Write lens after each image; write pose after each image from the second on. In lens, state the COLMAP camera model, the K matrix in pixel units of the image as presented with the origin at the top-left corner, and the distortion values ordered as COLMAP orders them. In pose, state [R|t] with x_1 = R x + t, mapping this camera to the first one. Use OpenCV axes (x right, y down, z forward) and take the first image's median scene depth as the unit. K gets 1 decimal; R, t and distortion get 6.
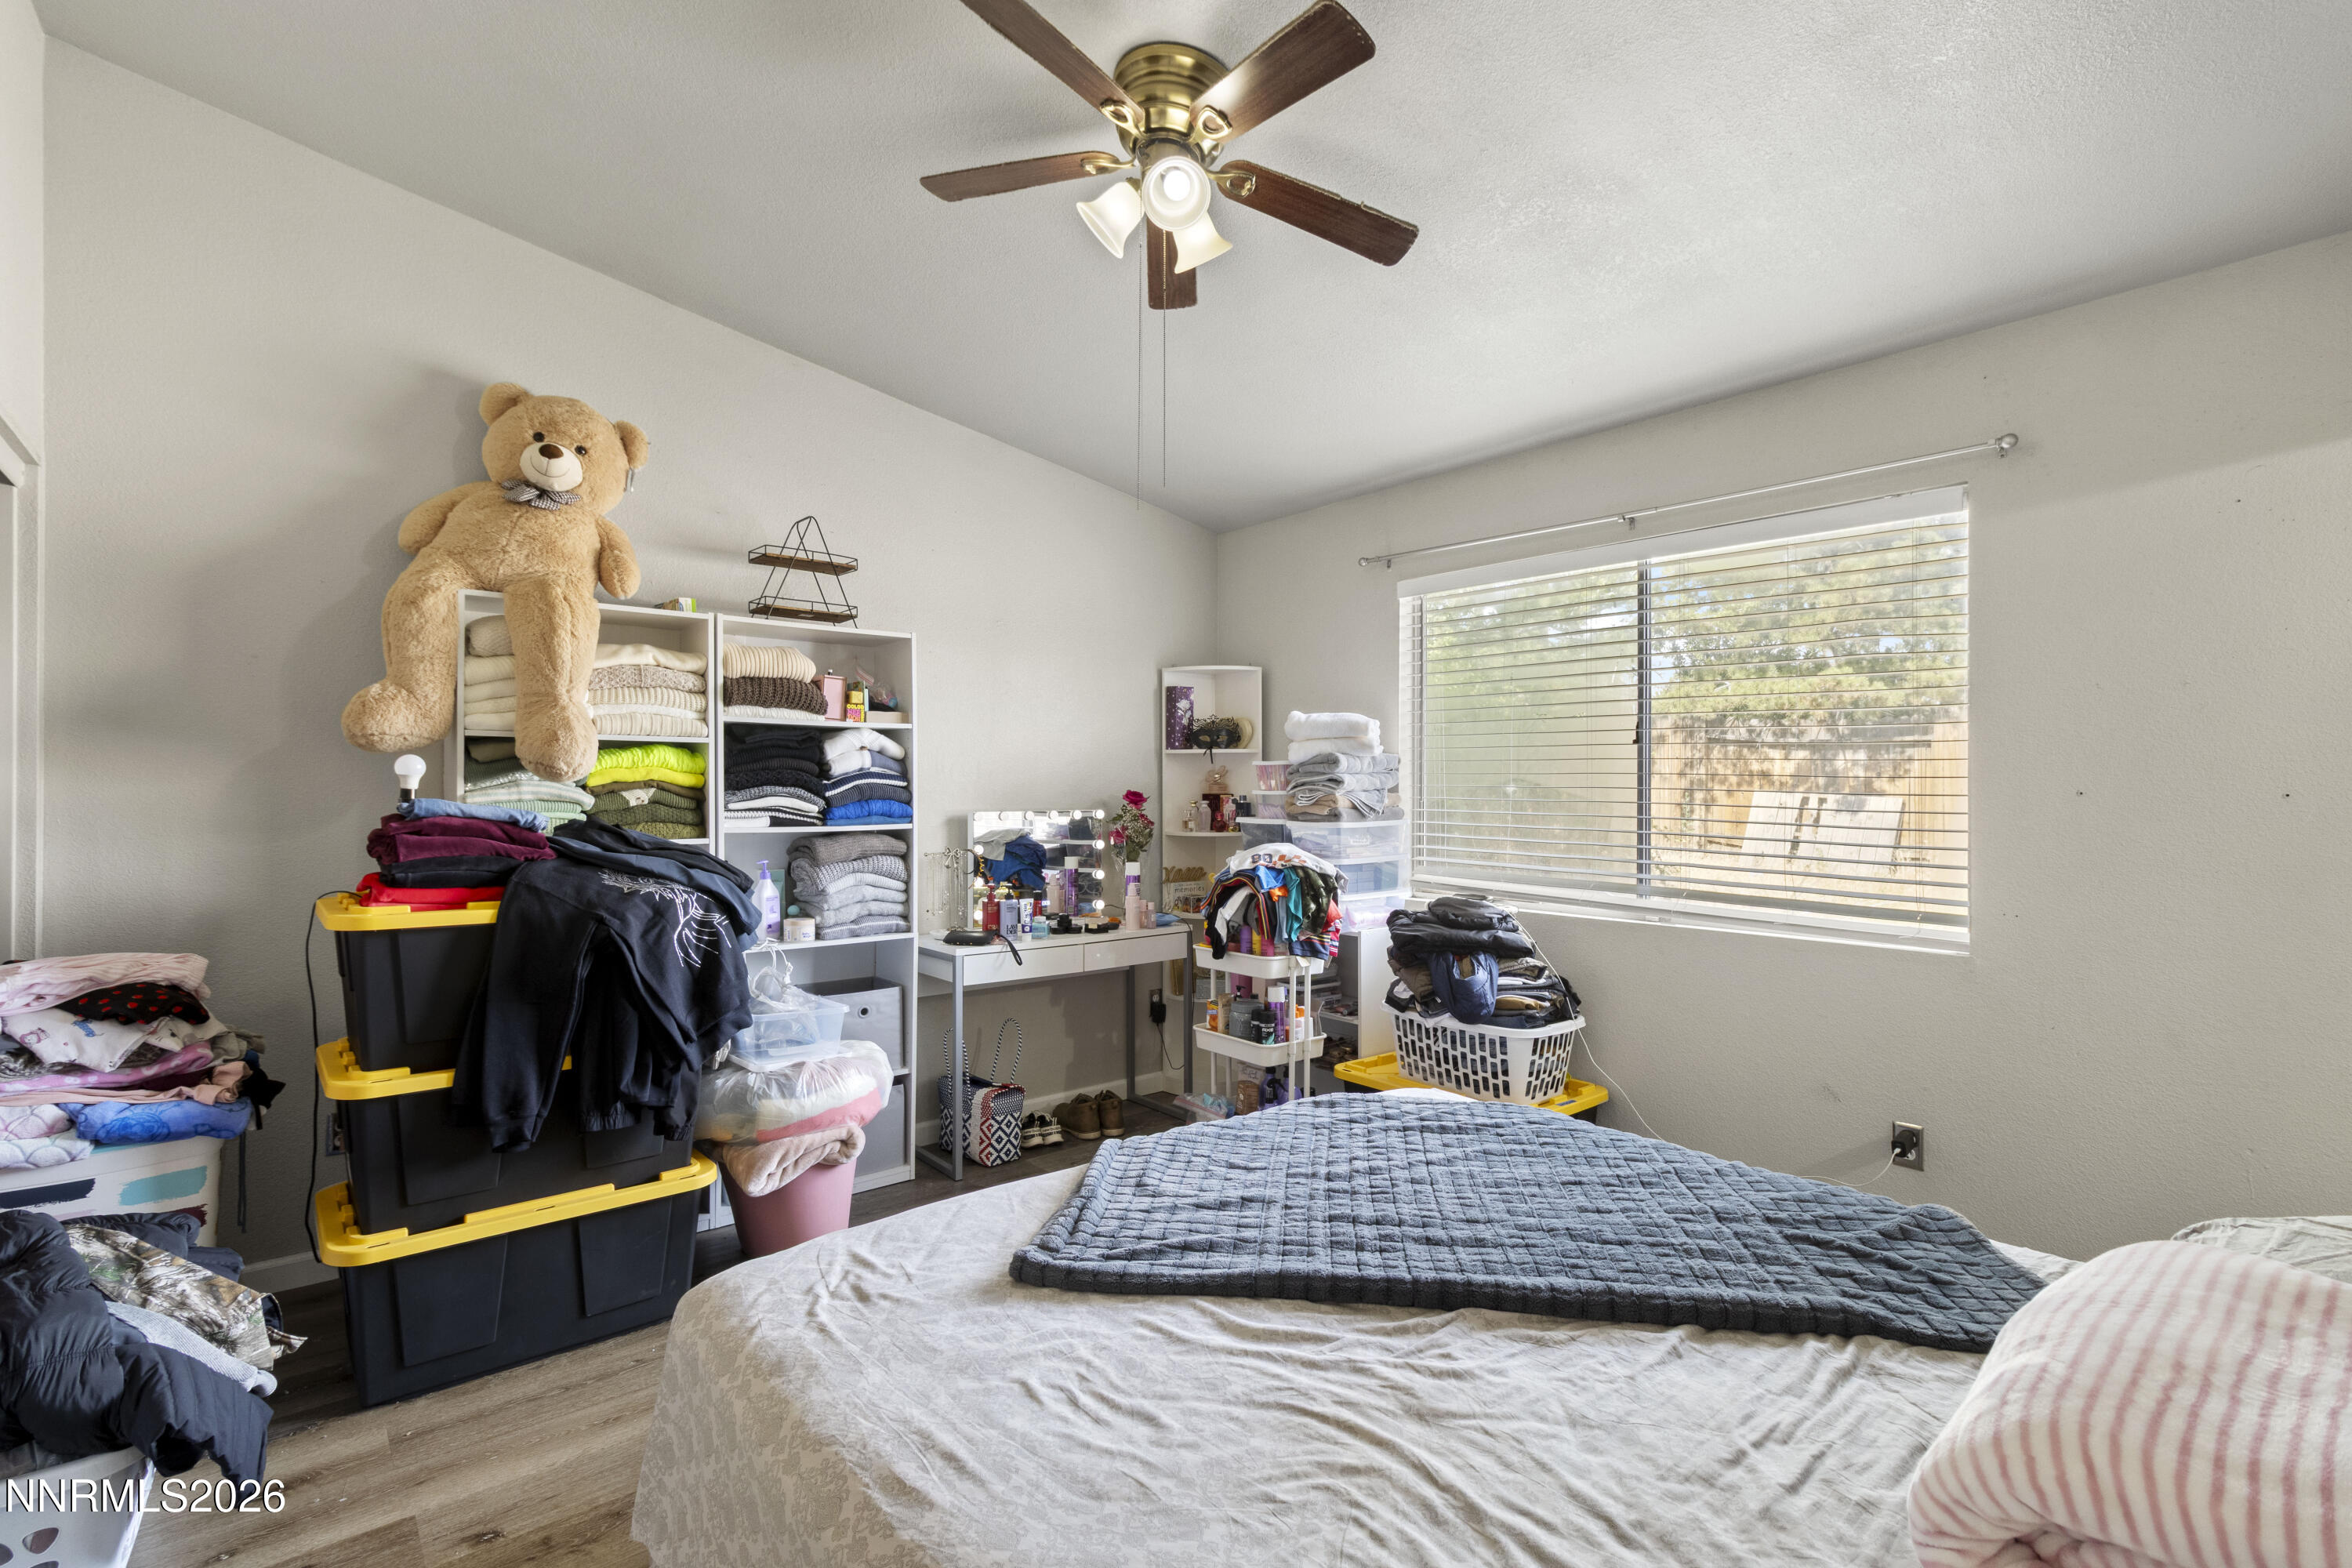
lens RADIAL K [[1082.7, 0, 1190.7], [0, 1082.7, 790.3], [0, 0, 1]] dist [-0.005000, -0.000607]
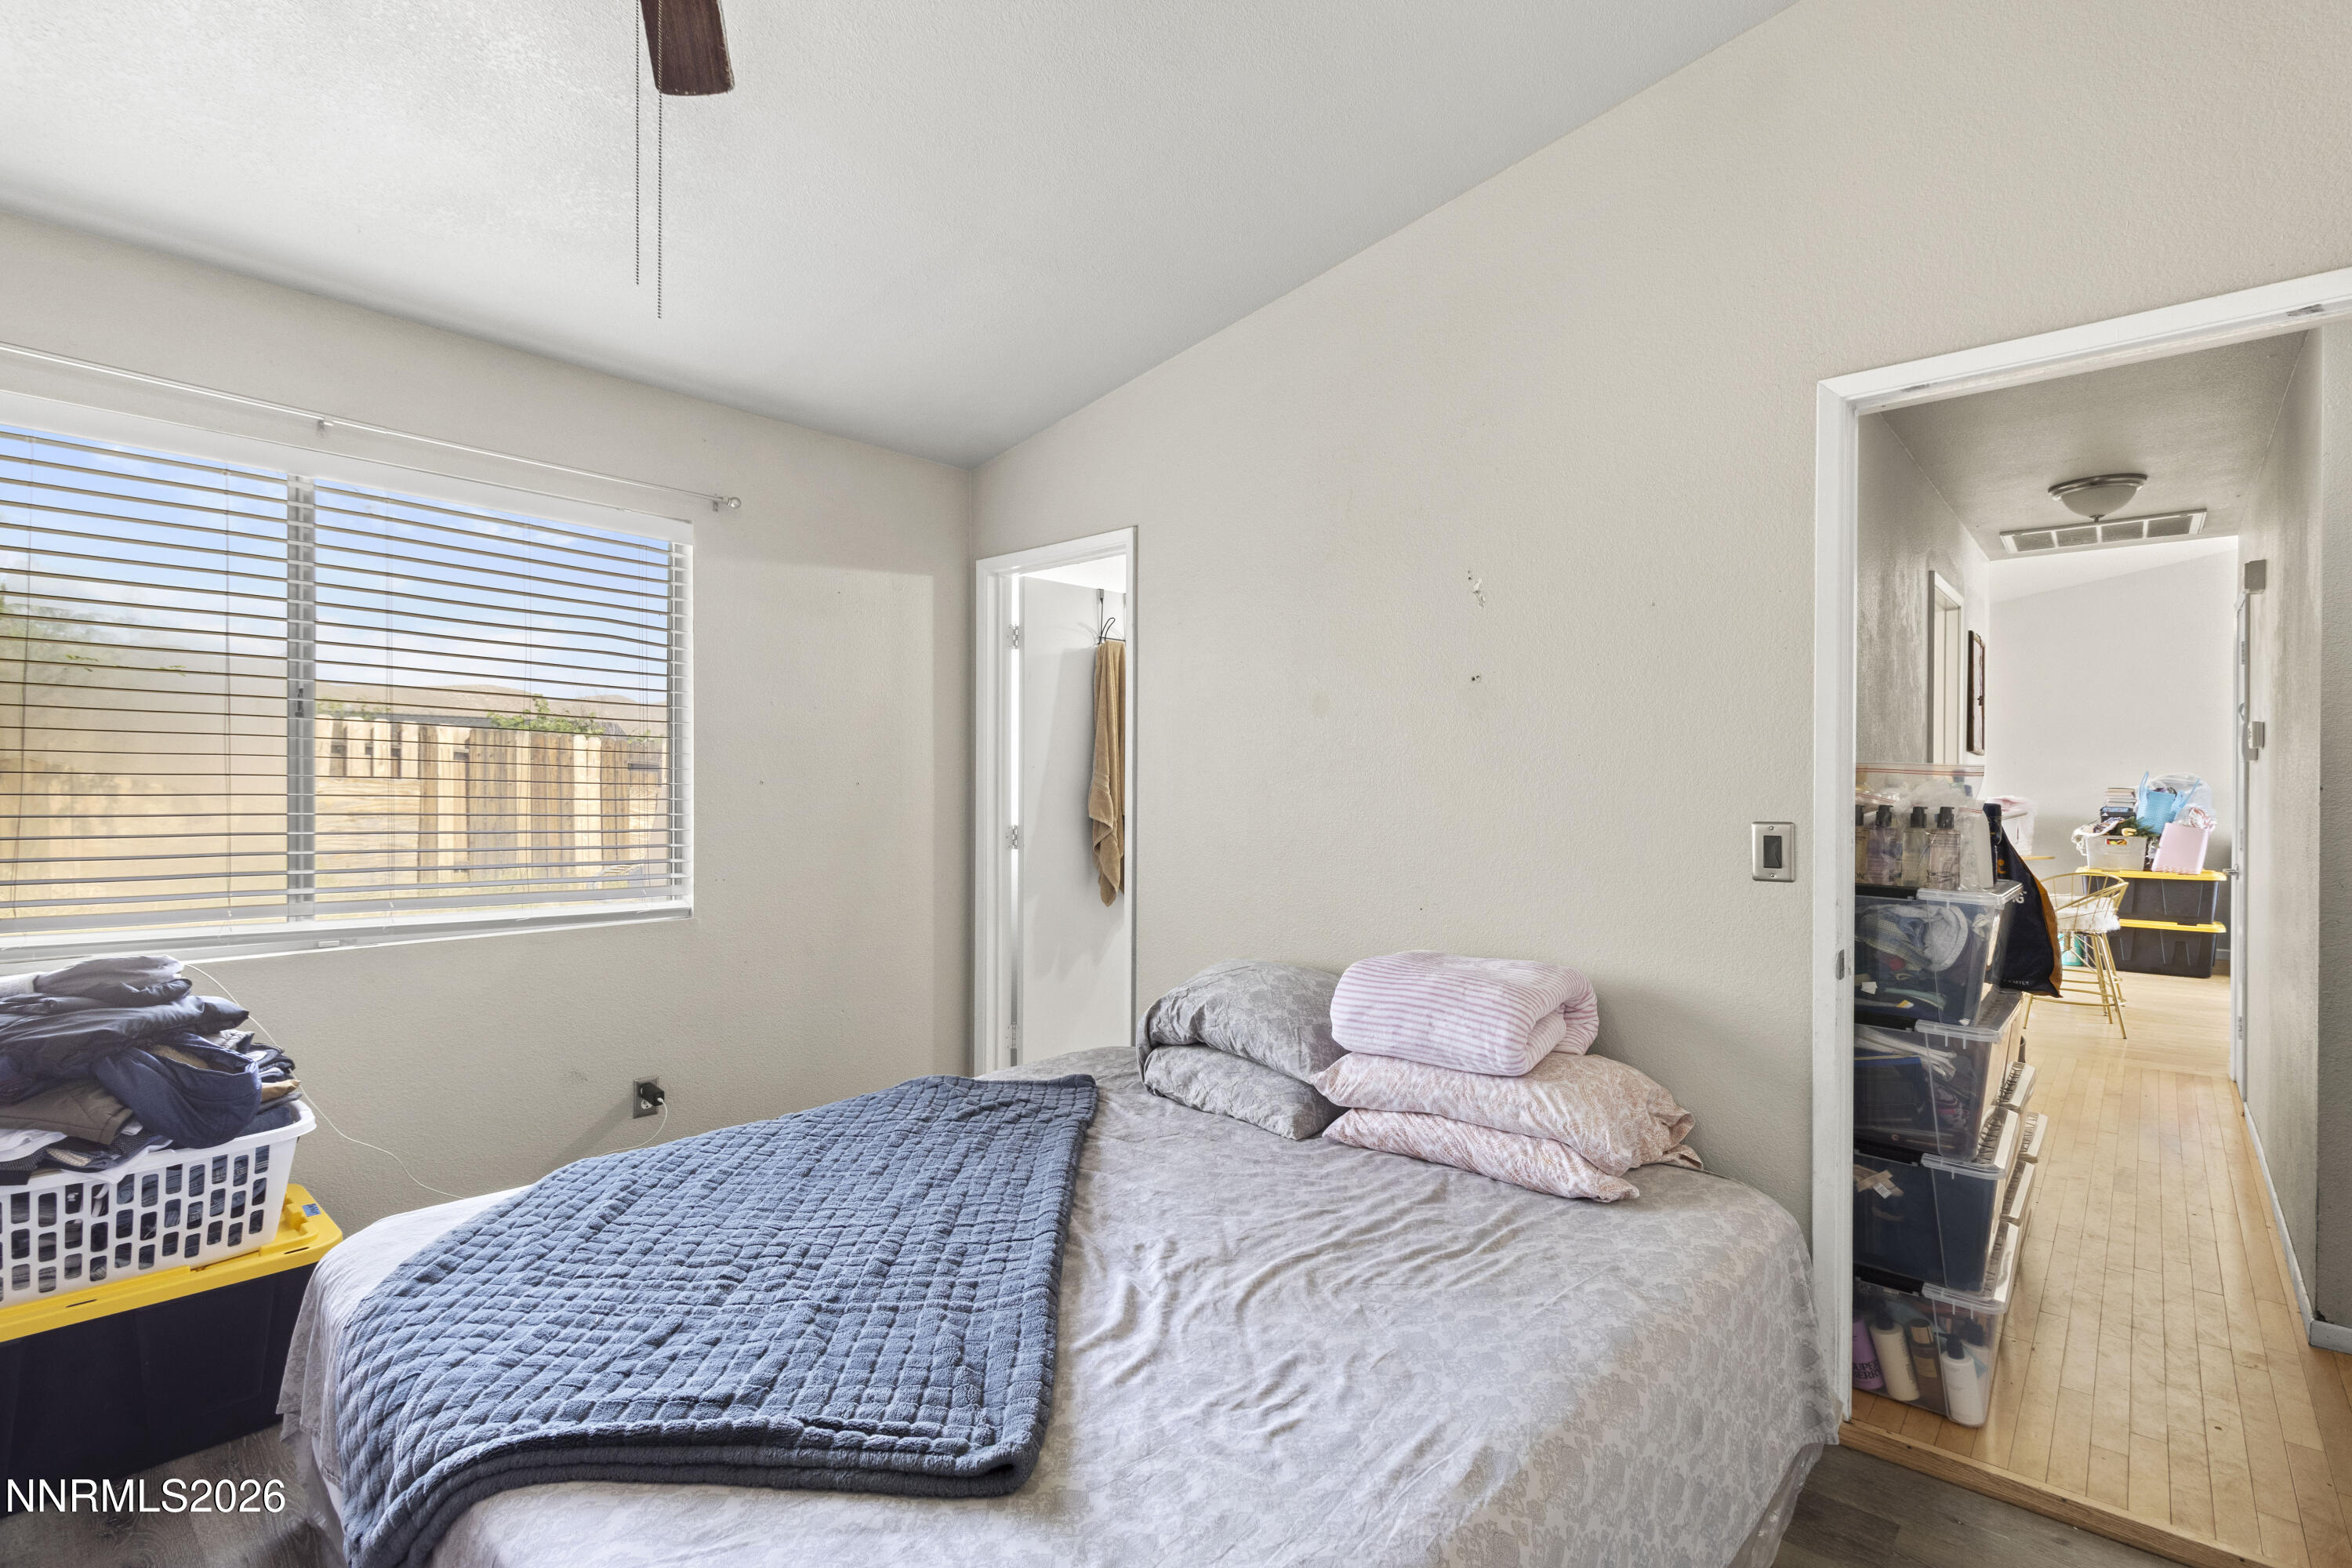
lens RADIAL K [[1082.7, 0, 1194.4], [0, 1082.7, 782.8], [0, 0, 1]] dist [-0.005000, -0.000607]
pose [[-0.147007, -0.003755, 0.989128, -0.837890], [-0.003175, 0.999989, 0.003324, -0.002510], [-0.989130, -0.002651, -0.147017, 0.963407]]
